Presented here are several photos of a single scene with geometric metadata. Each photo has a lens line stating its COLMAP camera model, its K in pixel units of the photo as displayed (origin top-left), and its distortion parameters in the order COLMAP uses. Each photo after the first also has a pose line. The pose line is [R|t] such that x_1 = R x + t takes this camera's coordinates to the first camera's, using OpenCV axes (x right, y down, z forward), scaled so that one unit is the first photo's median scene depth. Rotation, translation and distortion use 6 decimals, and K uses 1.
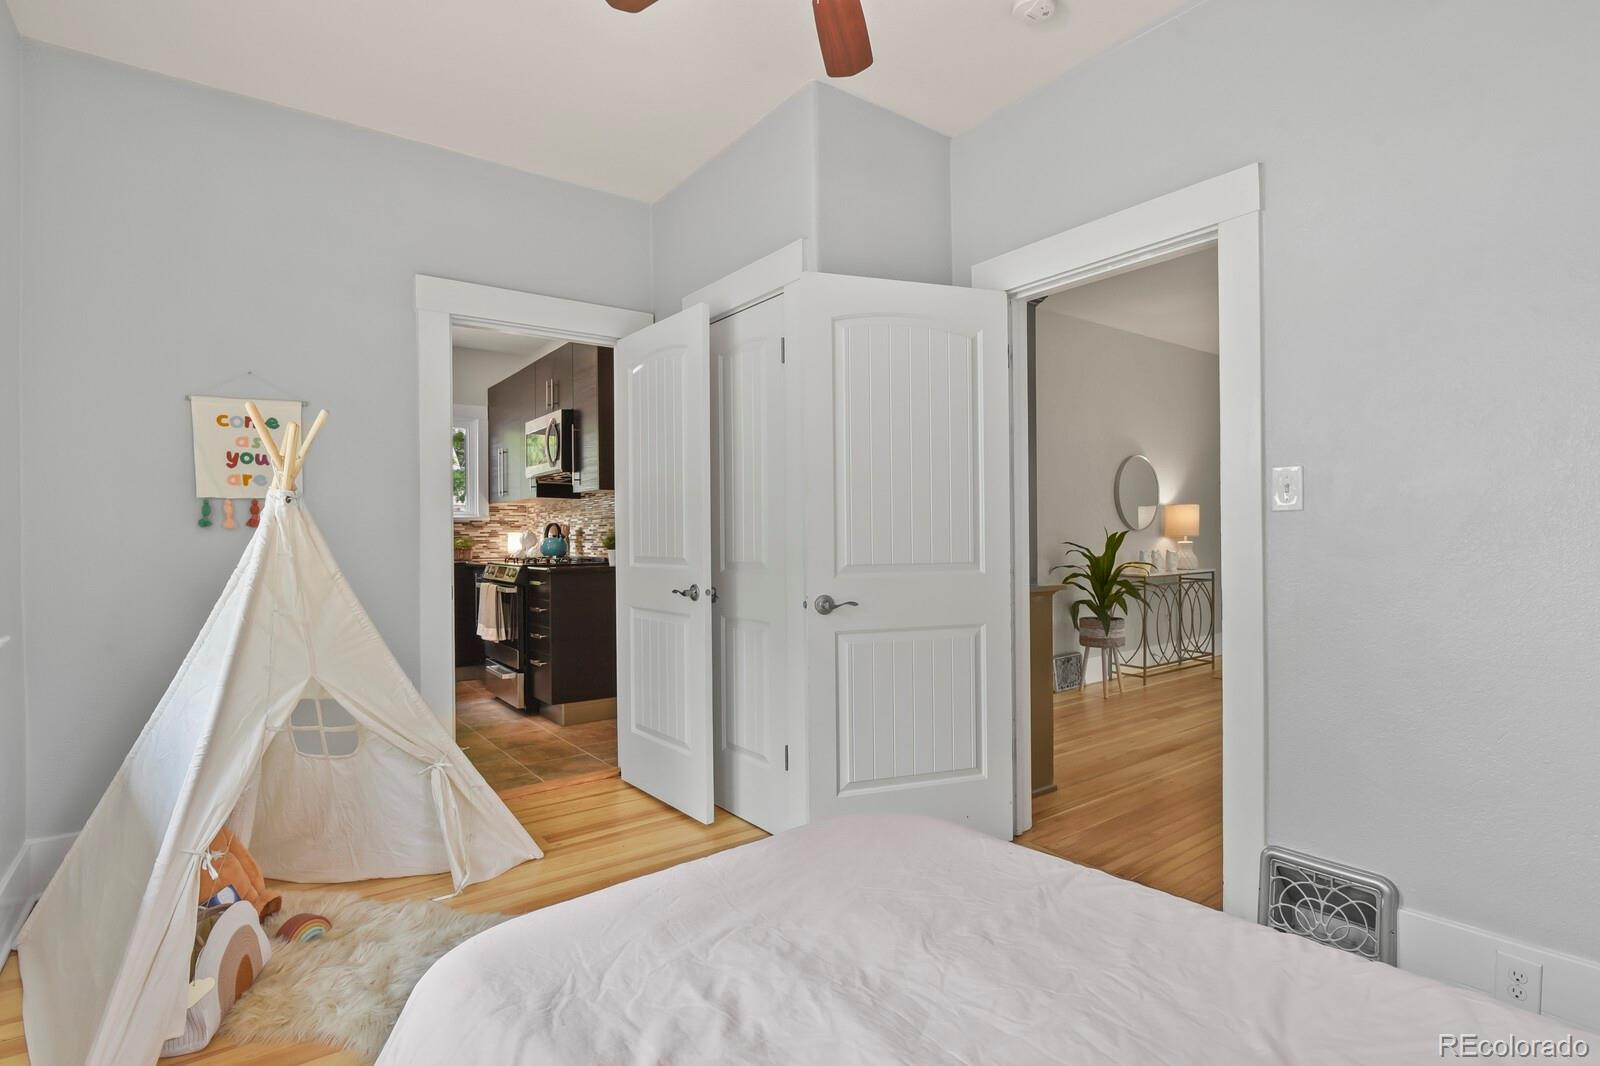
lens RADIAL K [[770.8, 0, 804.6], [0, 770.8, 534.0], [0, 0, 1]] dist [-0.005306, -0.005218]
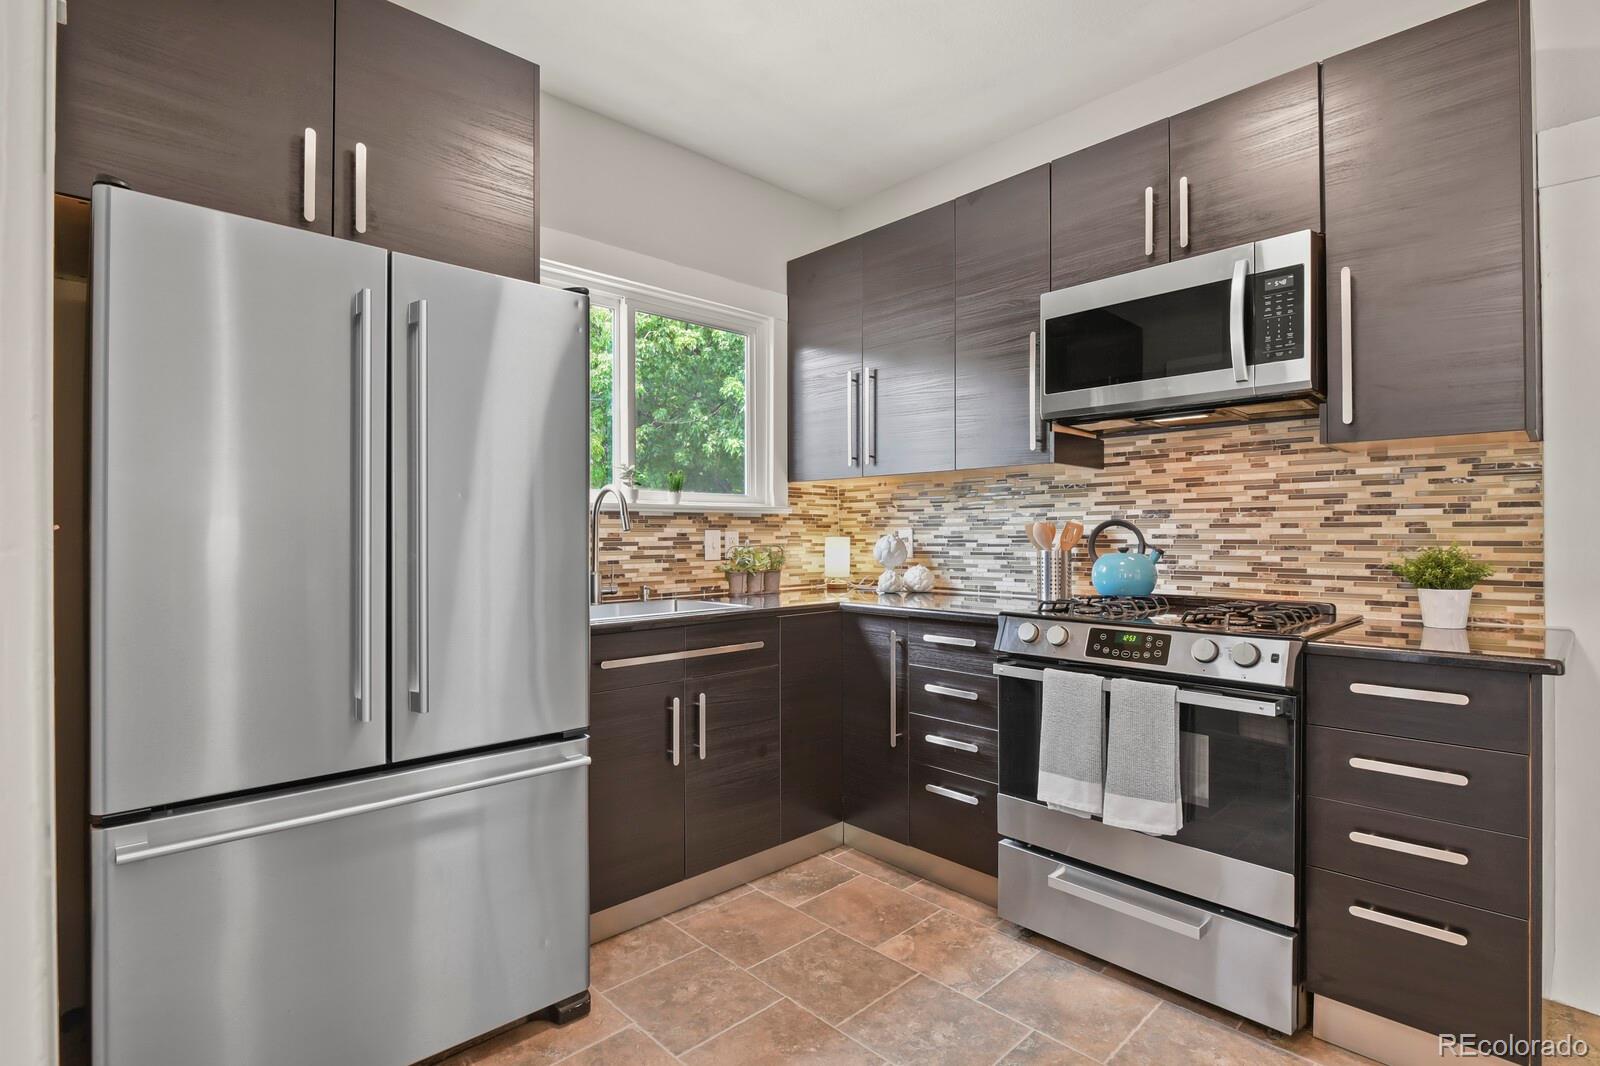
lens RADIAL K [[770.8, 0, 804.7], [0, 770.8, 537.0], [0, 0, 1]] dist [-0.005306, -0.005218]
pose [[0.993441, 0.004434, 0.114260, -0.617238], [-0.005157, 0.999969, 0.006033, -0.006945], [-0.114230, -0.006582, 0.993433, 0.644800]]
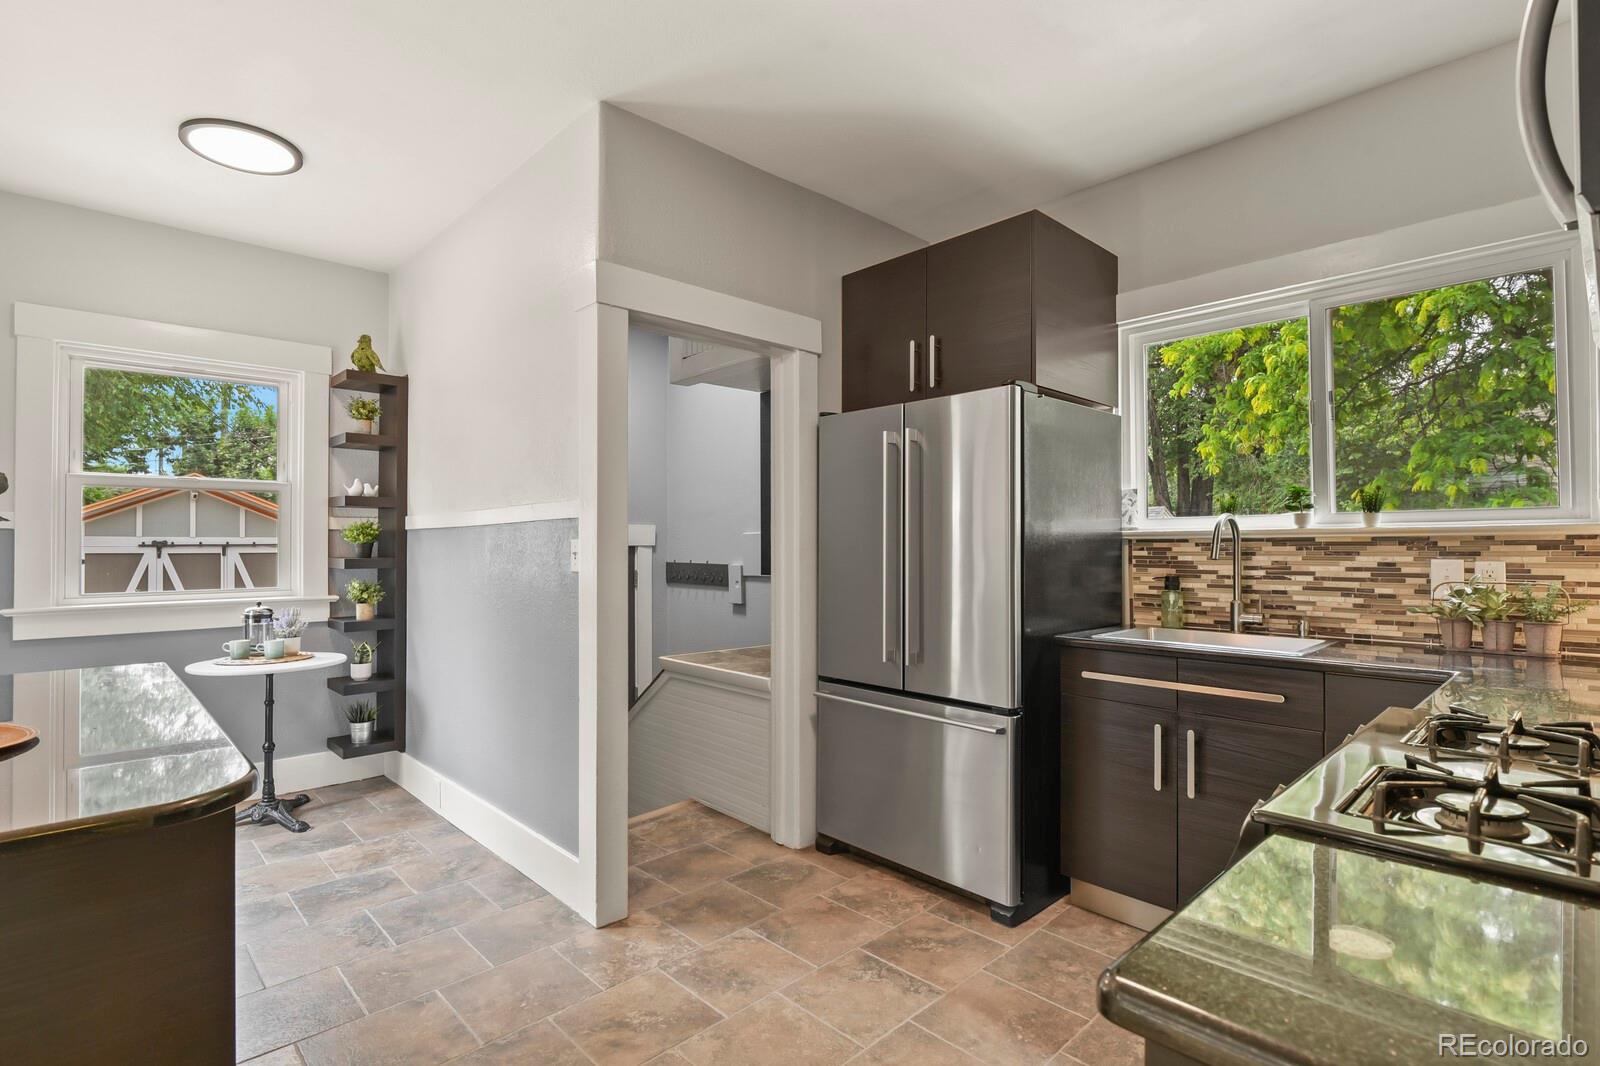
lens RADIAL K [[770.8, 0, 812.8], [0, 770.8, 537.9], [0, 0, 1]] dist [-0.005306, -0.005218]
pose [[0.119182, -0.003325, -0.992867, -0.193313], [0.004373, 0.999986, -0.002824, -0.022020], [0.992863, -0.004005, 0.119195, 0.845316]]
